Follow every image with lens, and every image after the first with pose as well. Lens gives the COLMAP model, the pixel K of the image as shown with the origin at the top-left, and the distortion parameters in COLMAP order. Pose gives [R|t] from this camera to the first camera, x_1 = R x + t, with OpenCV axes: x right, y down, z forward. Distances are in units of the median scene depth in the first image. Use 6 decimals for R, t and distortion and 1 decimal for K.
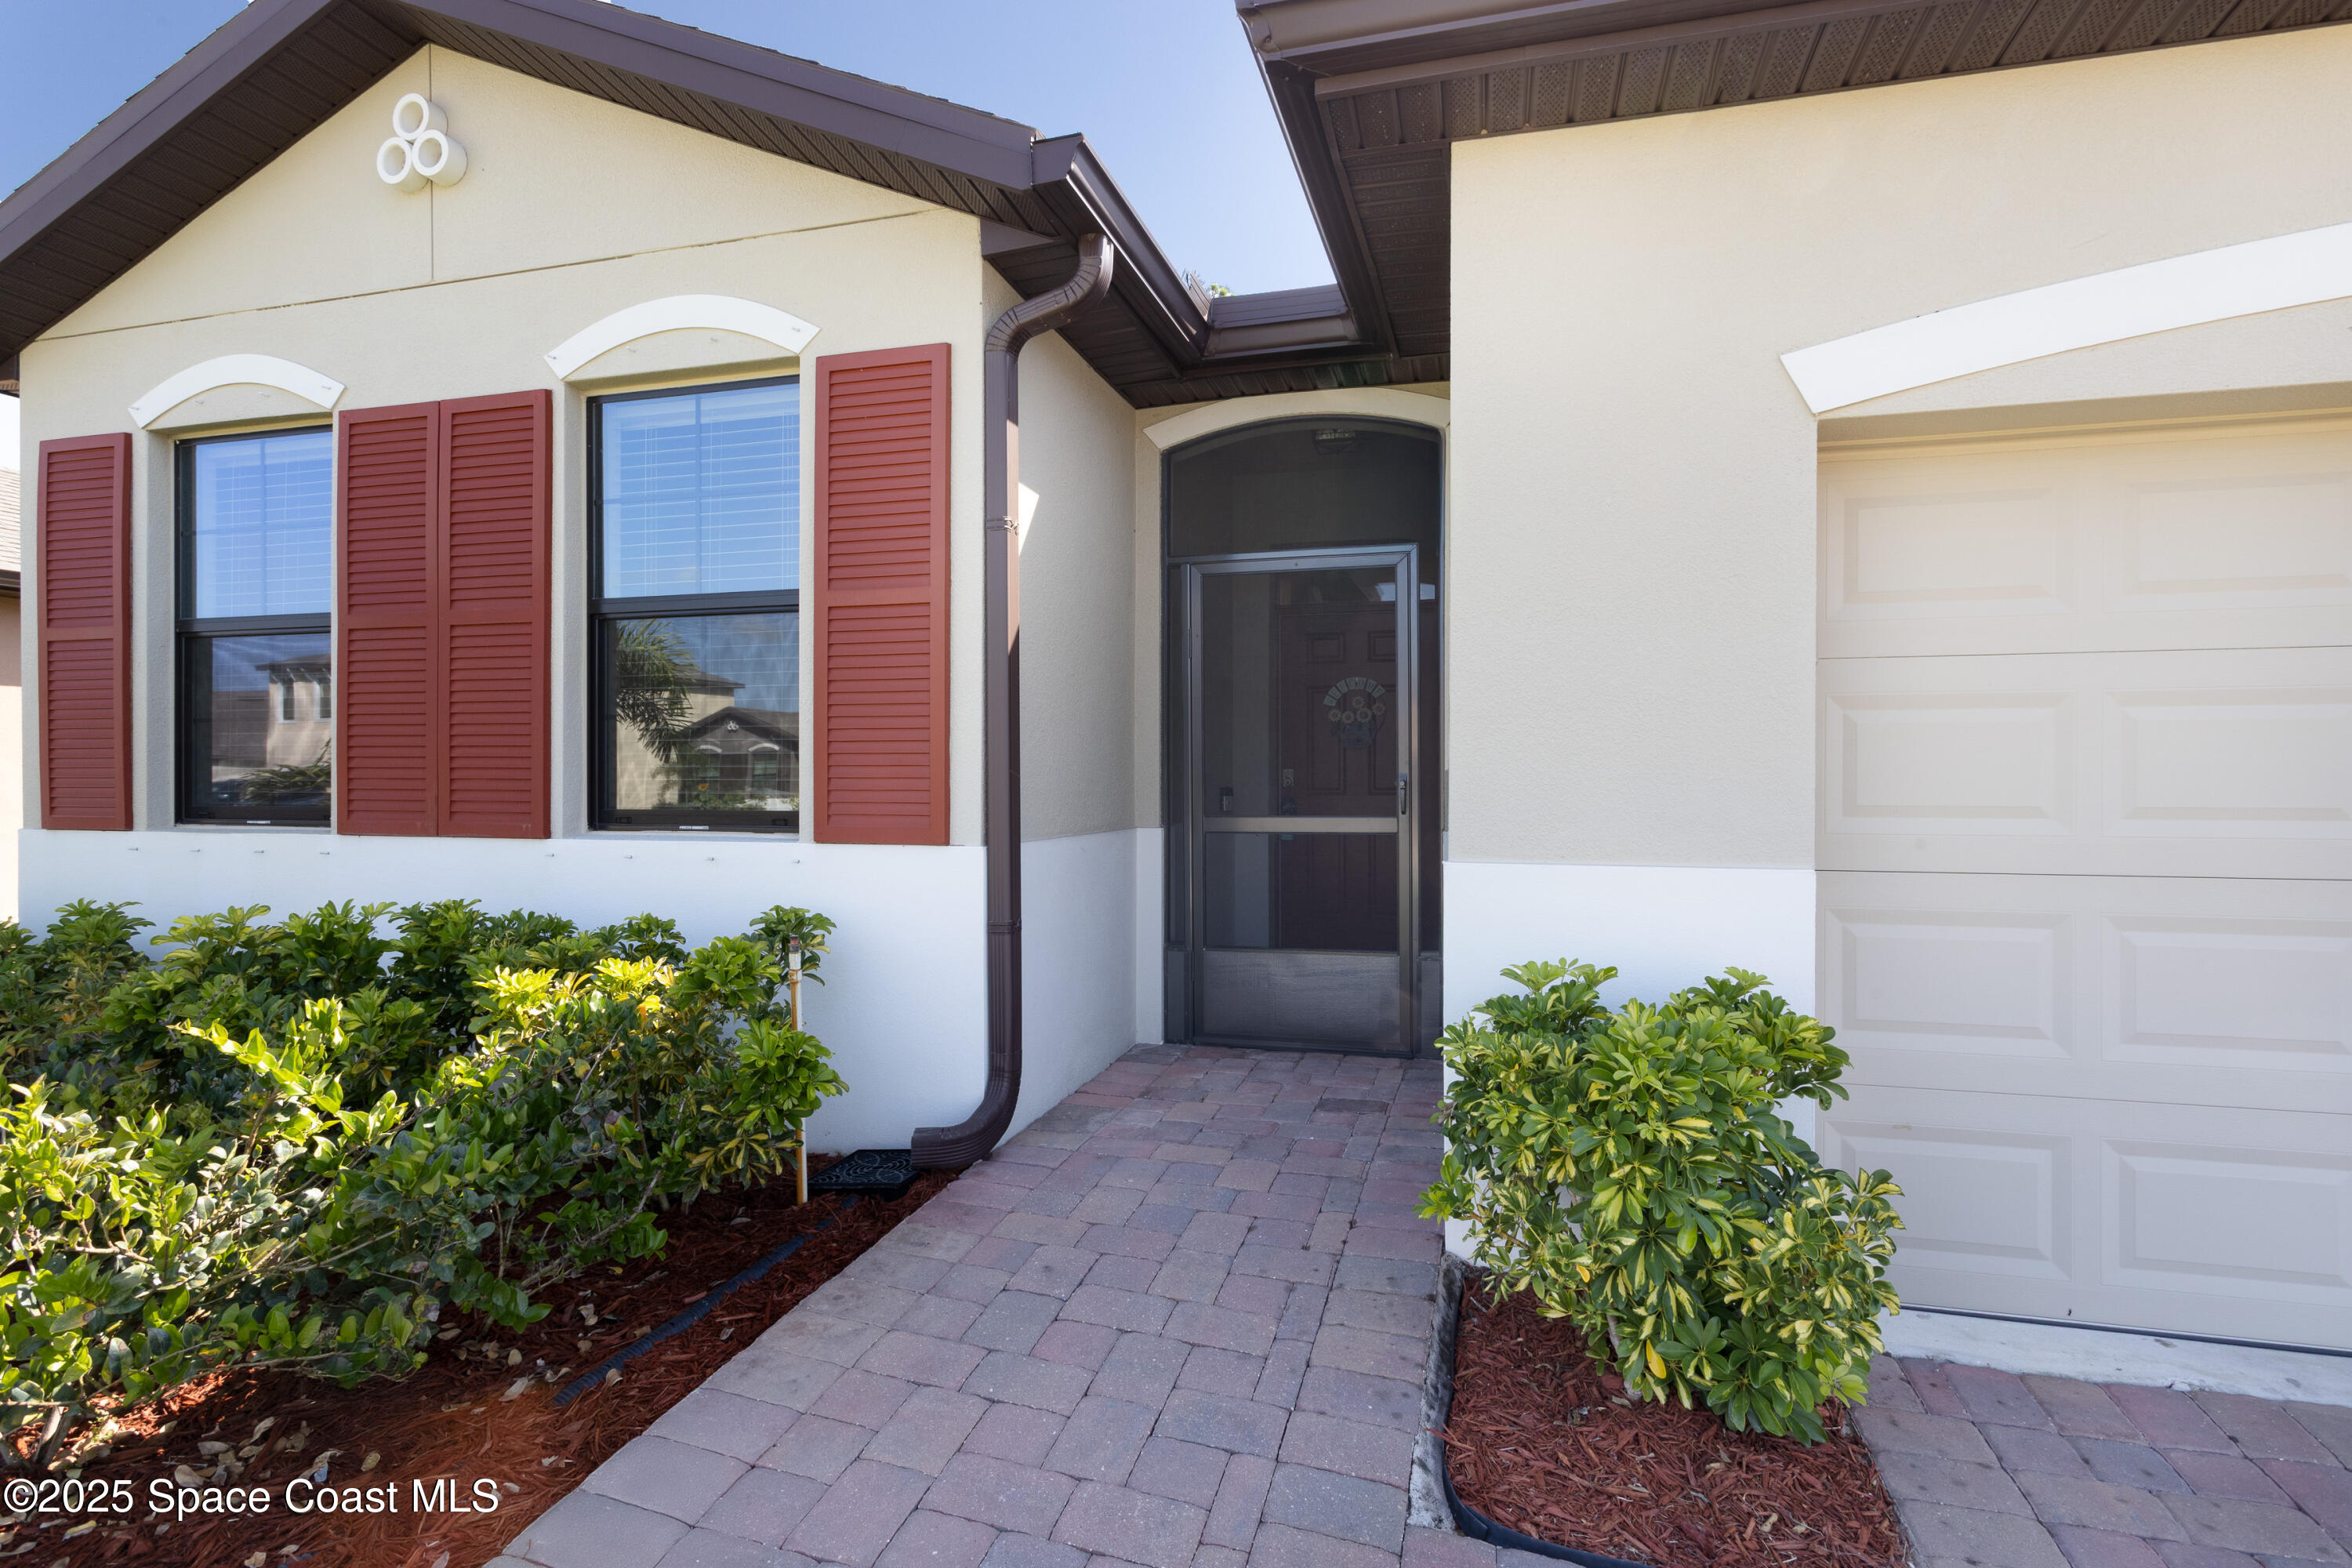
lens RADIAL K [[1188.1, 0, 1176.0], [0, 1188.1, 784.0], [0, 0, 1]] dist [0.000371, 0.000231]
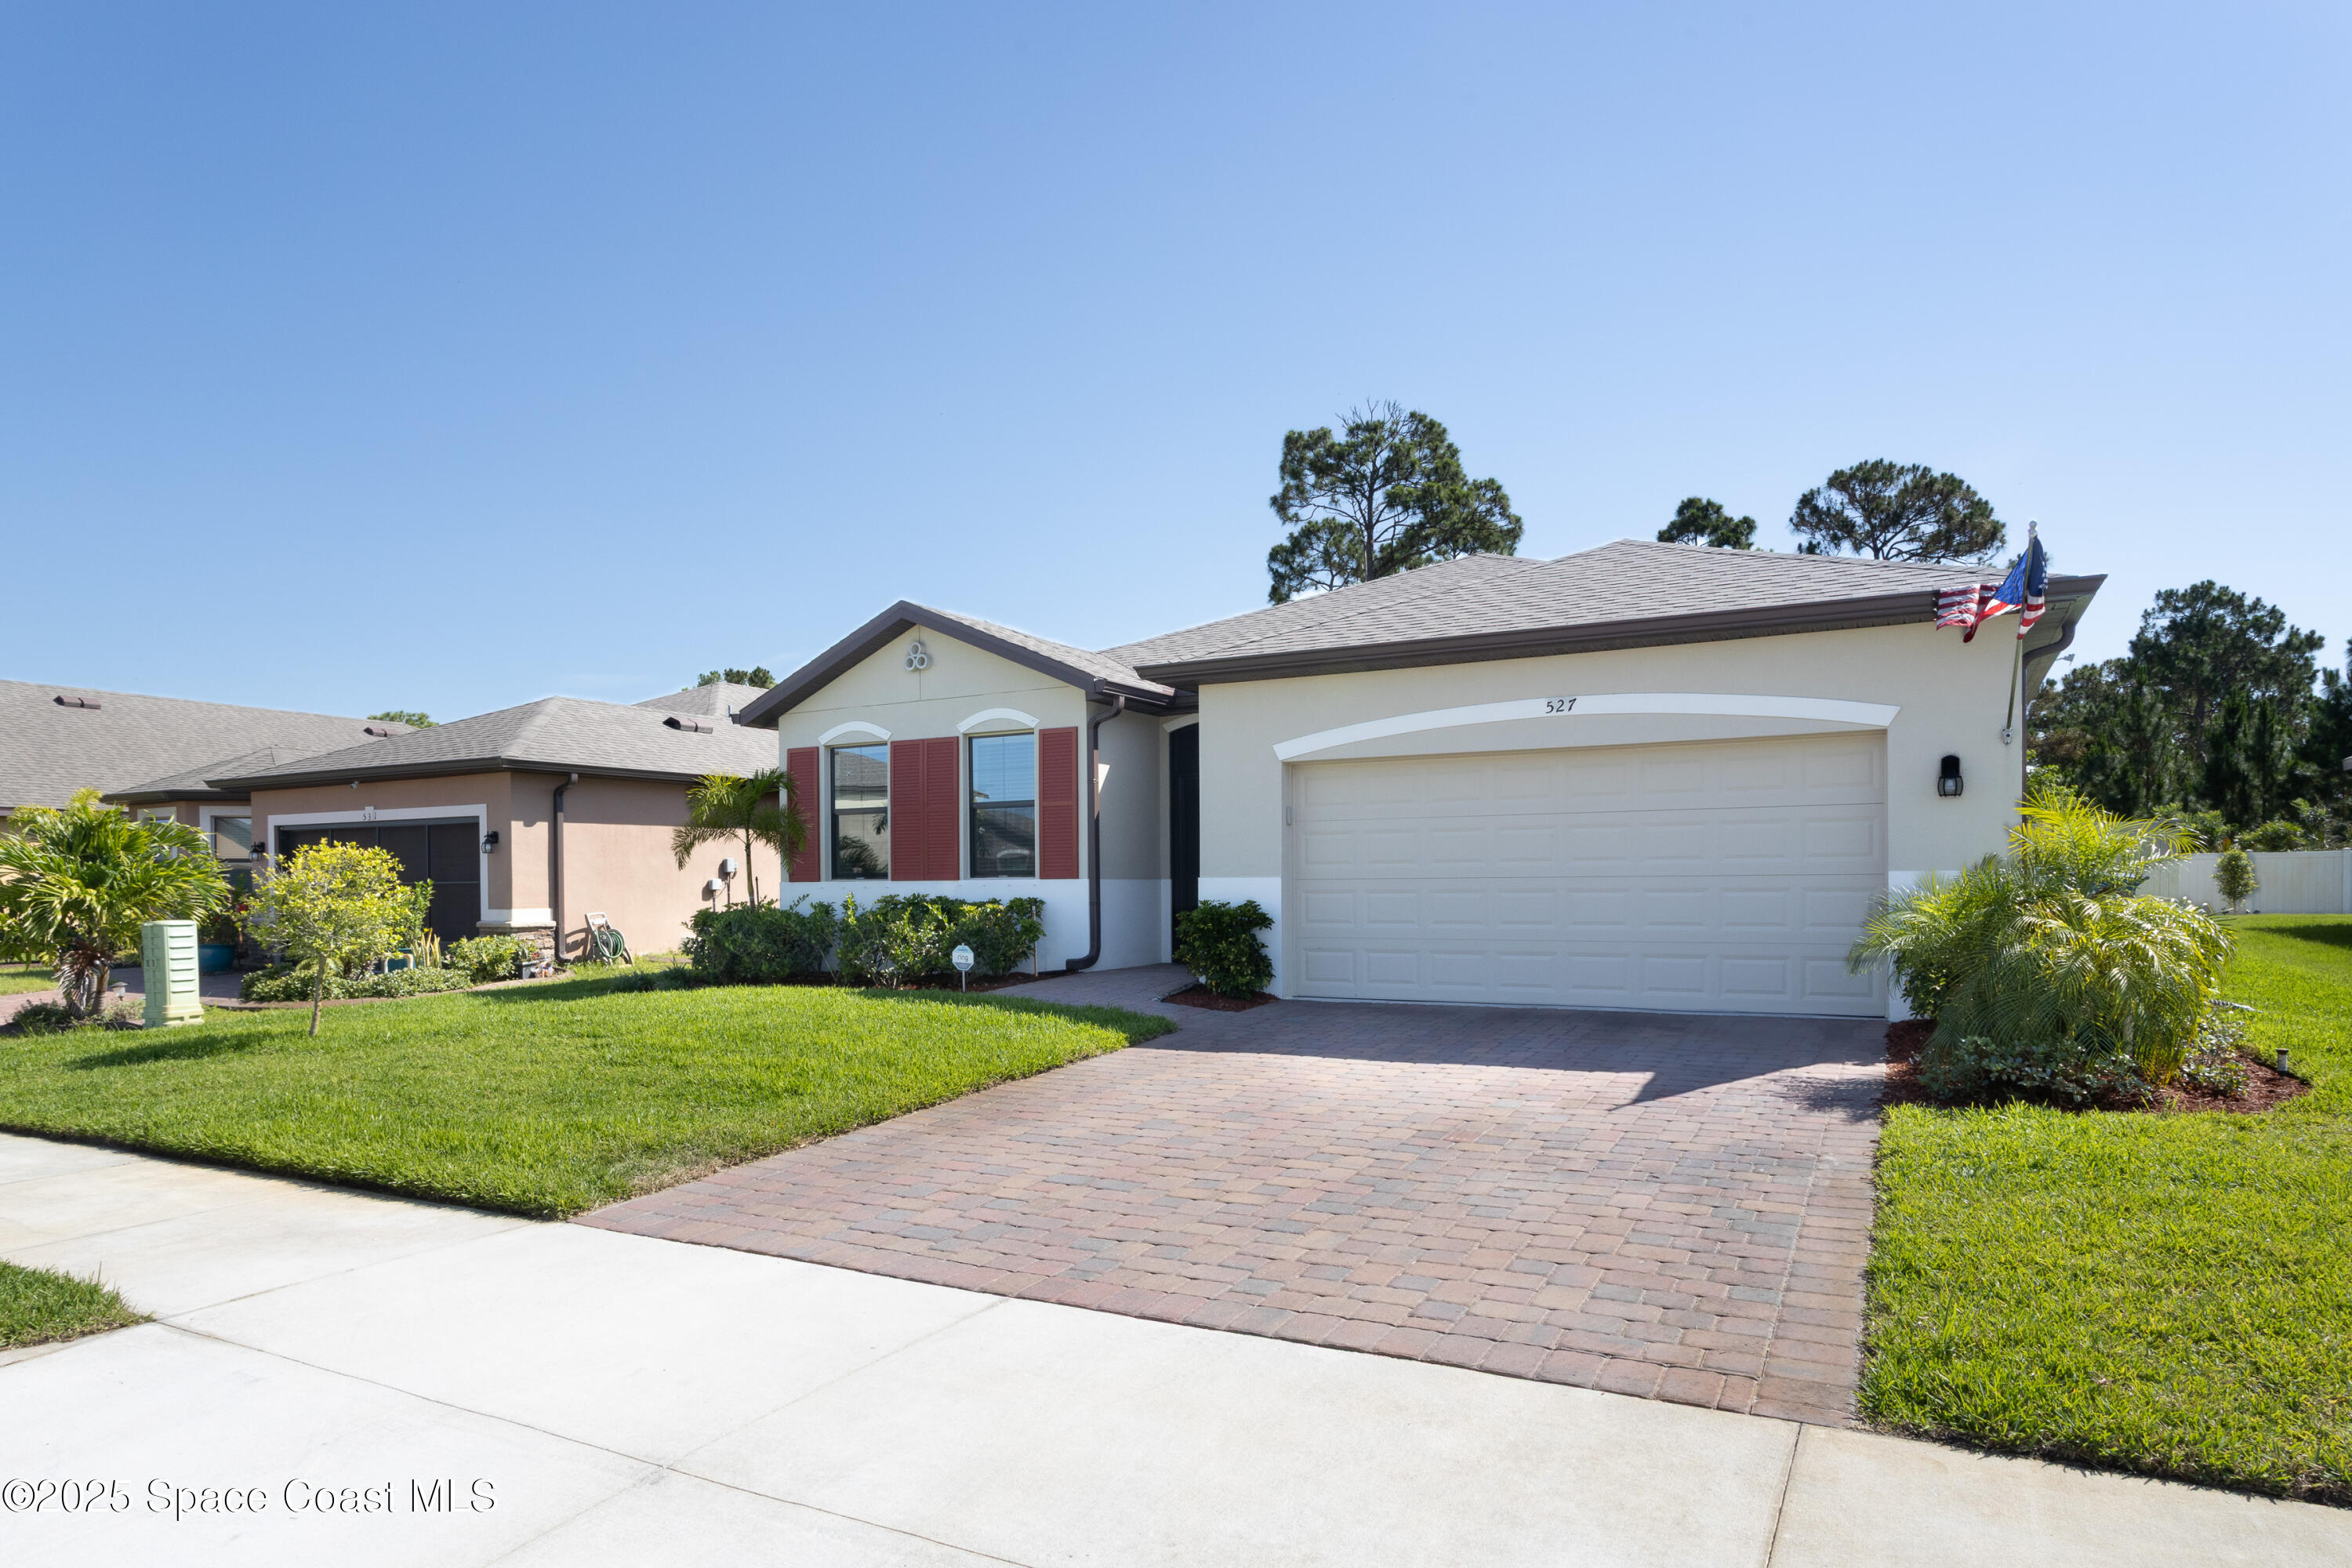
lens RADIAL K [[1374.5, 0, 1170.7], [0, 1374.5, 897.9], [0, 0, 1]] dist [0.000509, 0.000450]
pose [[0.975736, -0.006982, -0.218841, 0.878002], [0.007668, 0.999968, 0.002283, 0.096049], [0.218818, -0.003906, 0.975758, -2.622855]]
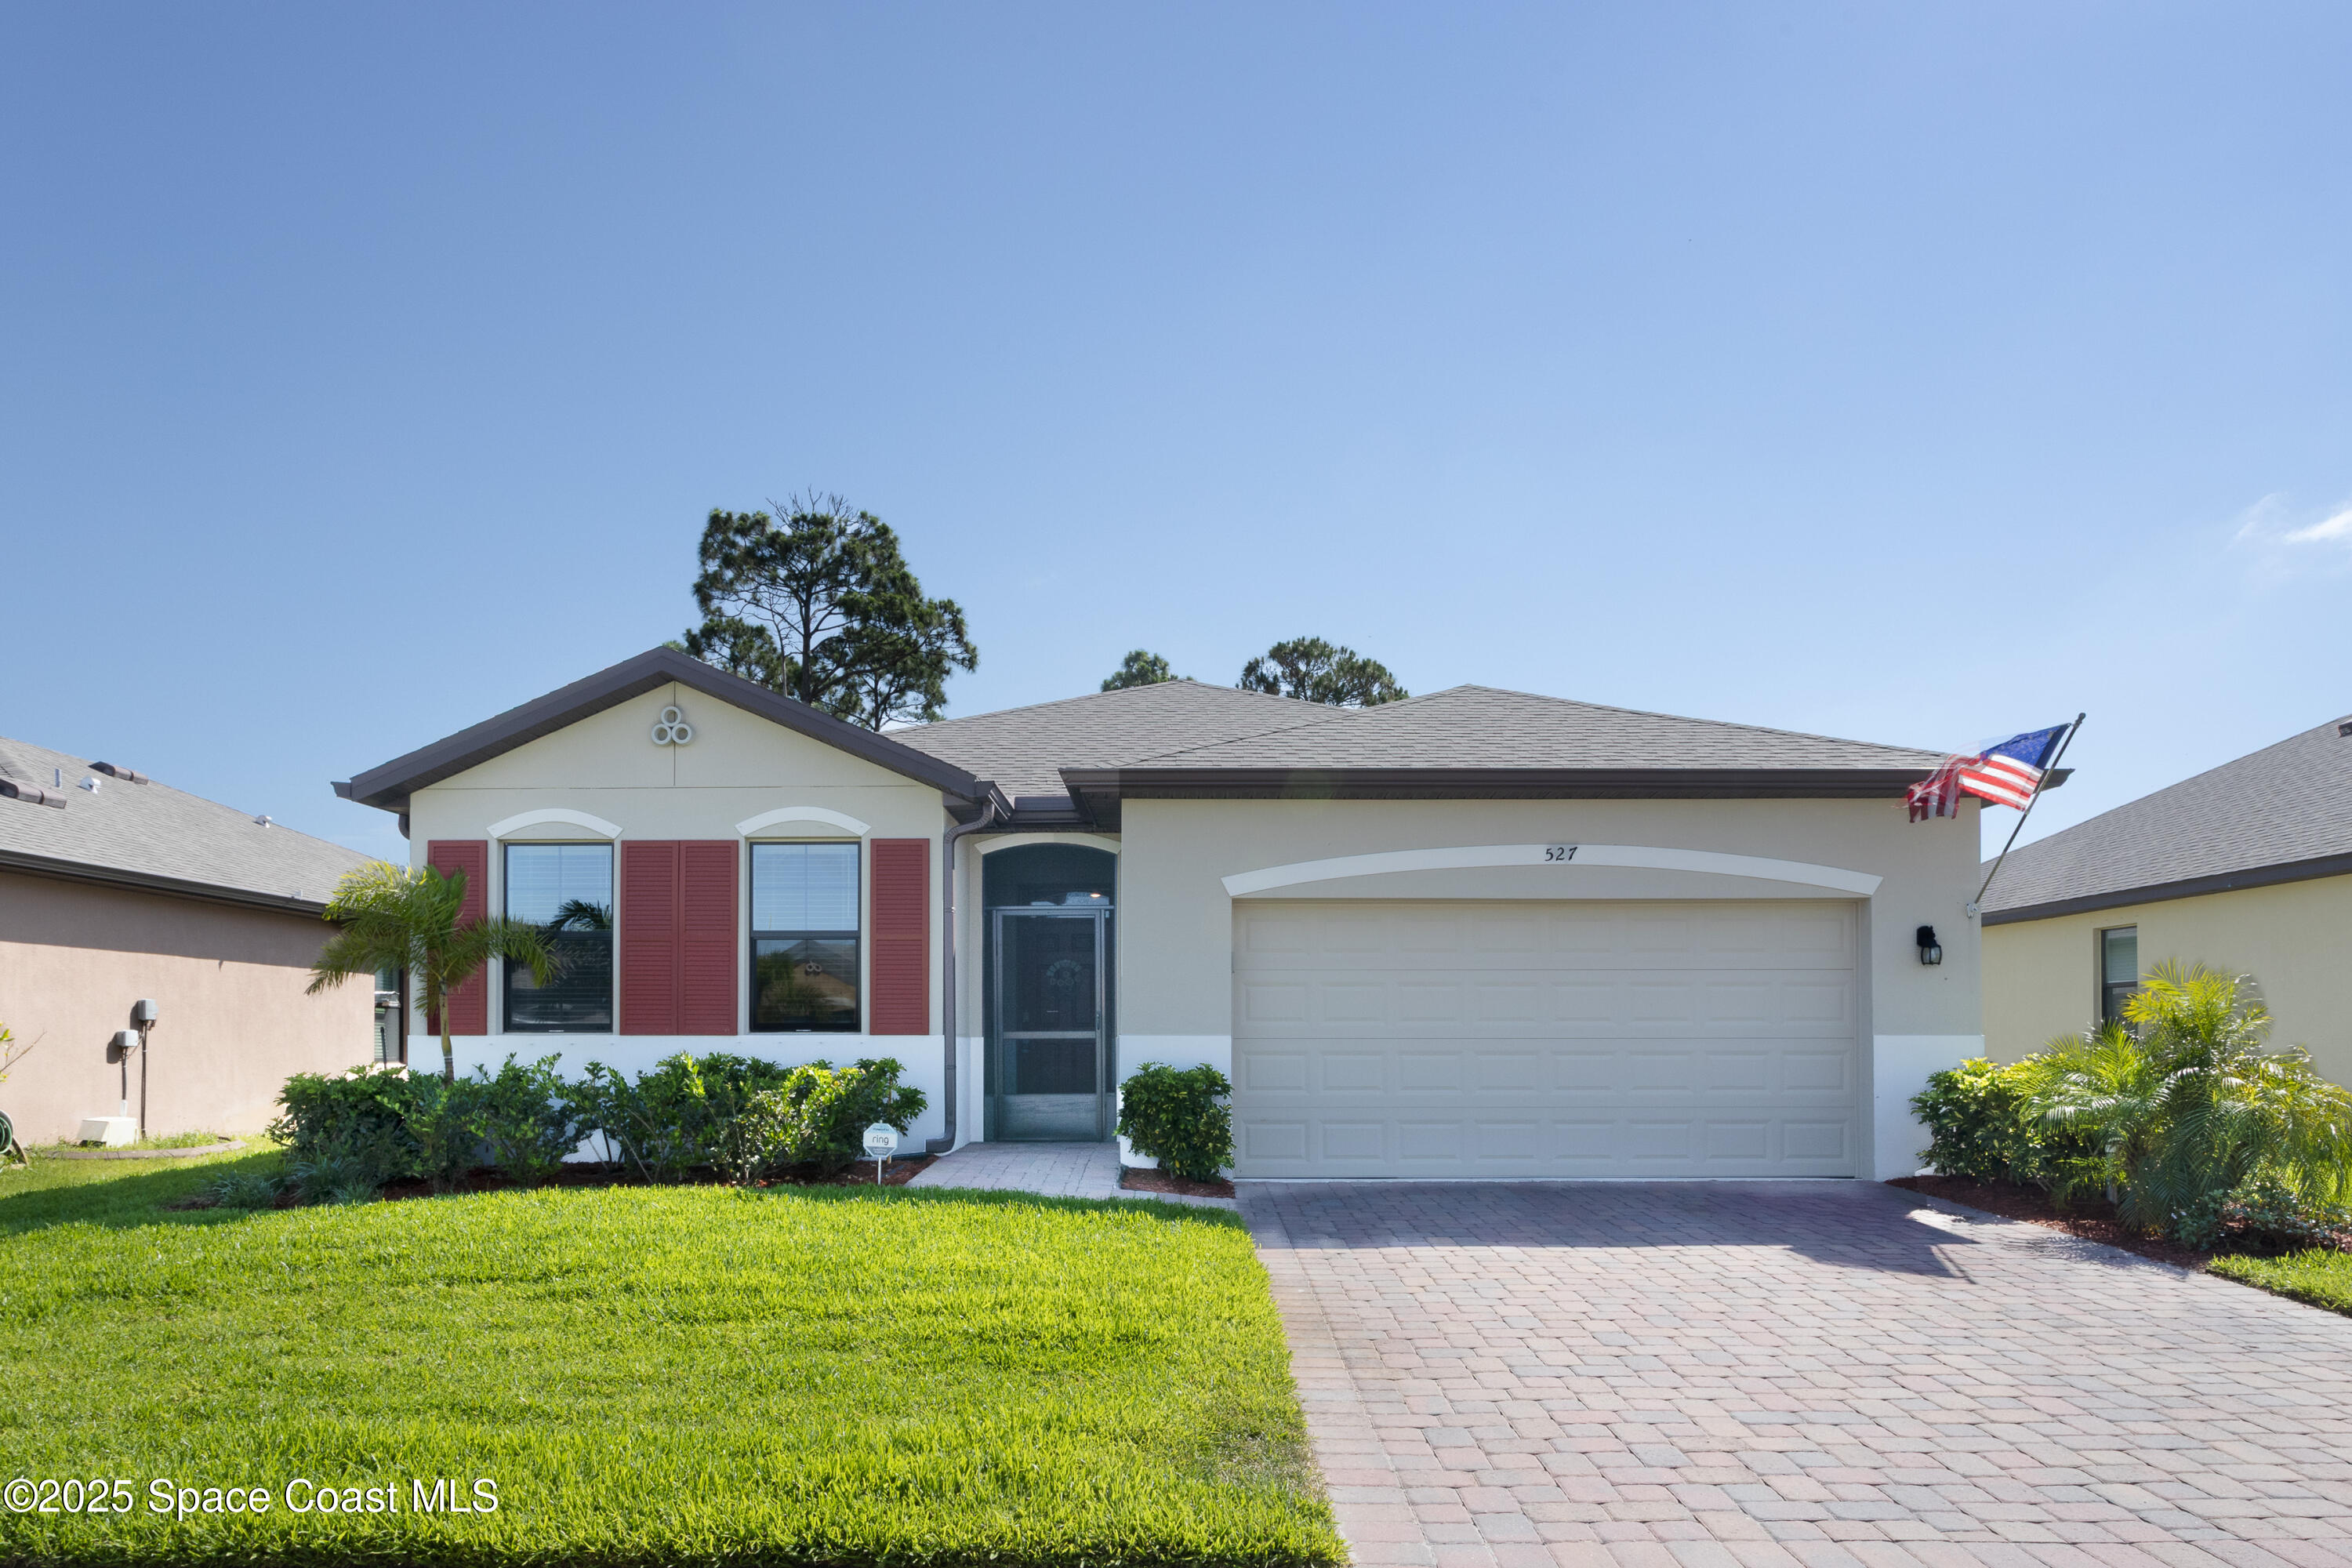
lens RADIAL K [[1505.9, 0, 1179.6], [0, 1505.9, 1035.2], [0, 0, 1]] dist [-0.000996, 0.000973]
pose [[0.962077, -0.000132, 0.272777, -0.547856], [0.003669, 0.999916, -0.012459, 0.092446], [-0.272753, 0.012987, 0.961997, -2.221106]]
